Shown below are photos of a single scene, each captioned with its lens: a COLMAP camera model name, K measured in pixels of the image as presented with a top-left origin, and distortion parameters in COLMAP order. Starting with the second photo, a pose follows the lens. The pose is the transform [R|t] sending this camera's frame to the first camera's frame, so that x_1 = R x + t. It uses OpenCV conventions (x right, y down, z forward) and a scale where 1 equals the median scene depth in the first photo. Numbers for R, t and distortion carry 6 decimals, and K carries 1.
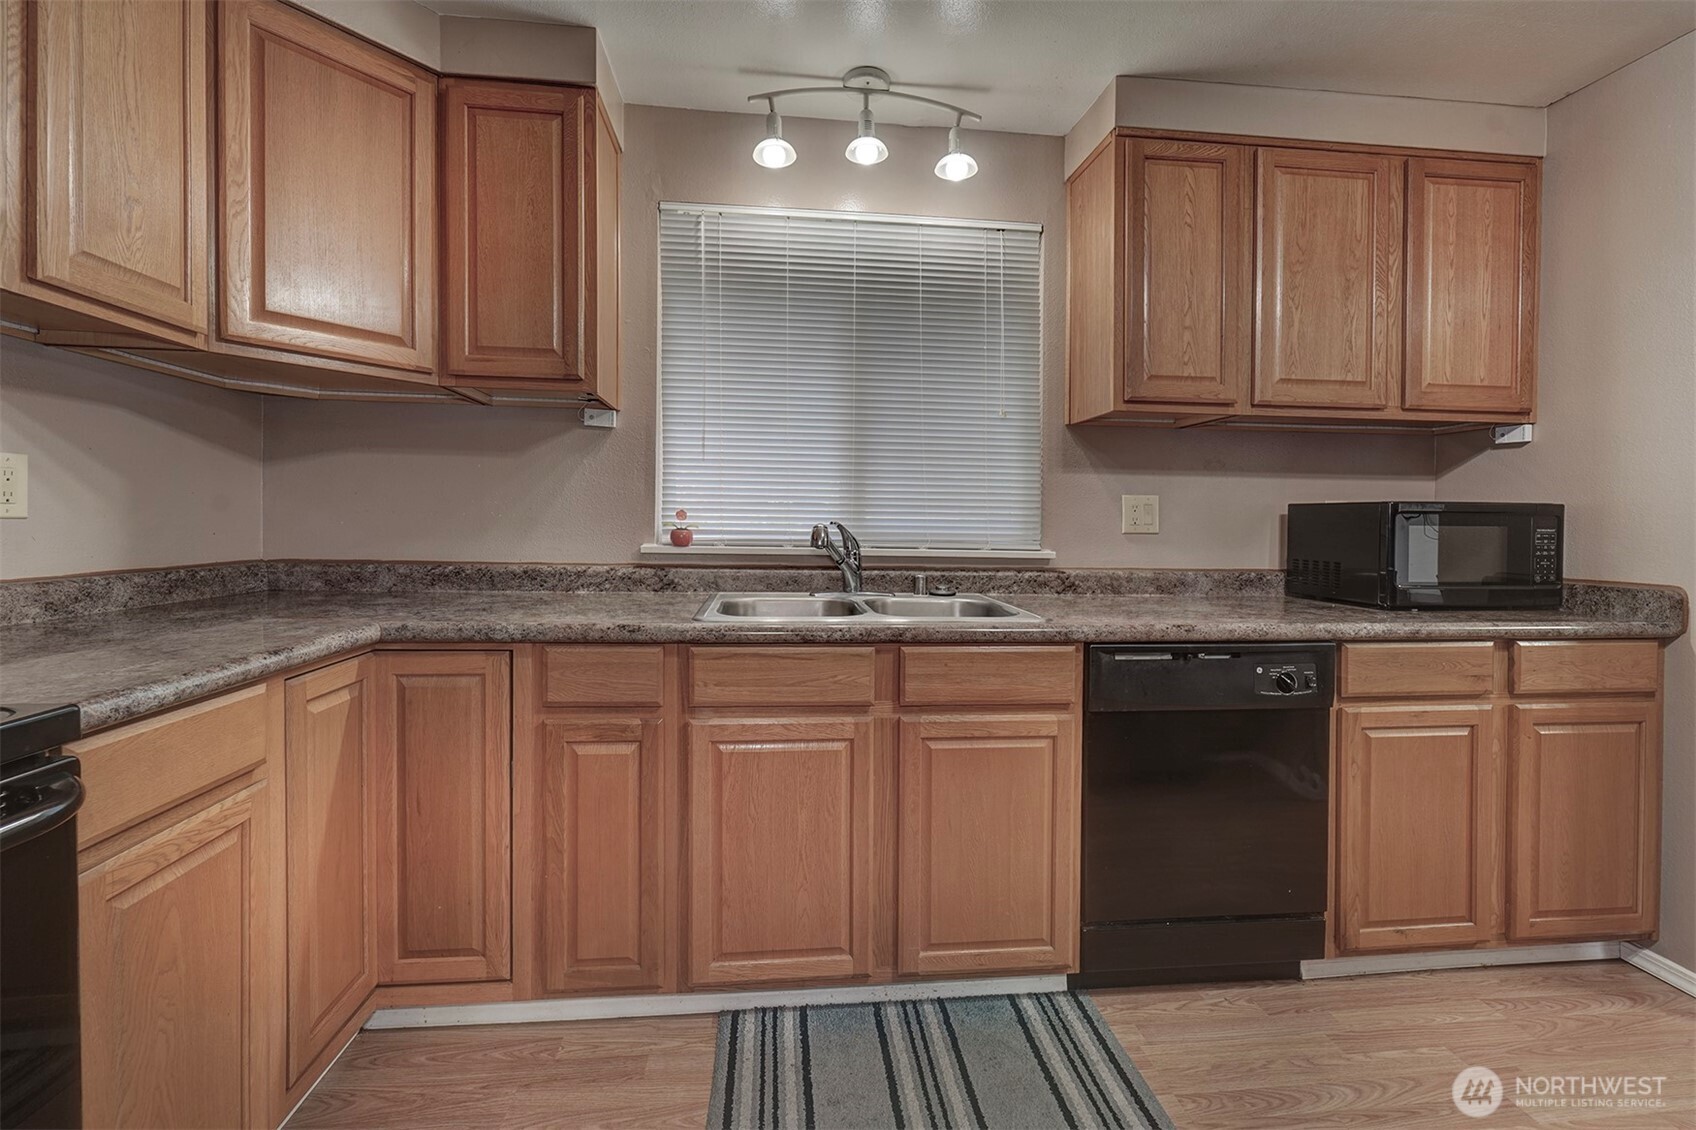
lens RADIAL K [[709.6, 0, 843.9], [0, 709.6, 540.6], [0, 0, 1]] dist [0.002251, 0.000085]
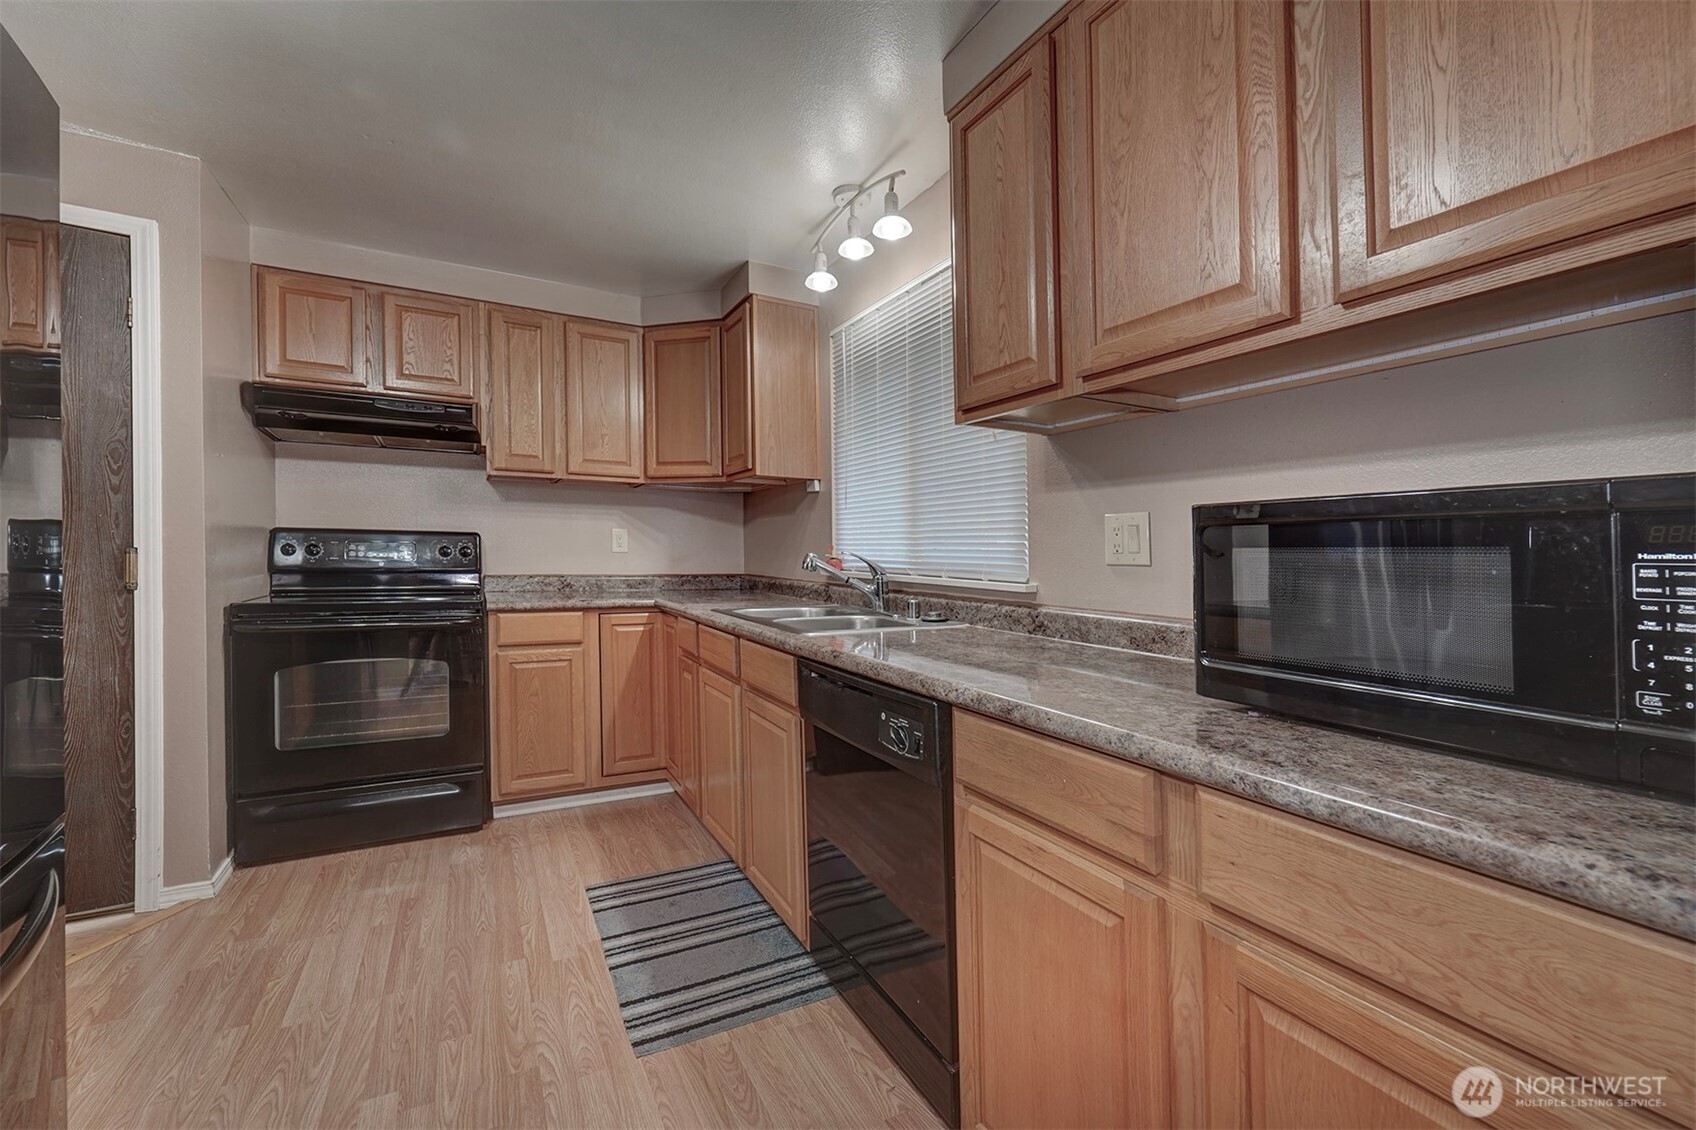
lens RADIAL K [[691.0, 0, 846.9], [0, 691.0, 586.1], [0, 0, 1]] dist [0.001073, 0.000055]
pose [[0.381472, 0.035641, -0.923693, 1.151324], [-0.030787, 0.999192, 0.025839, 0.002609], [0.923867, 0.018580, 0.382261, 0.542960]]
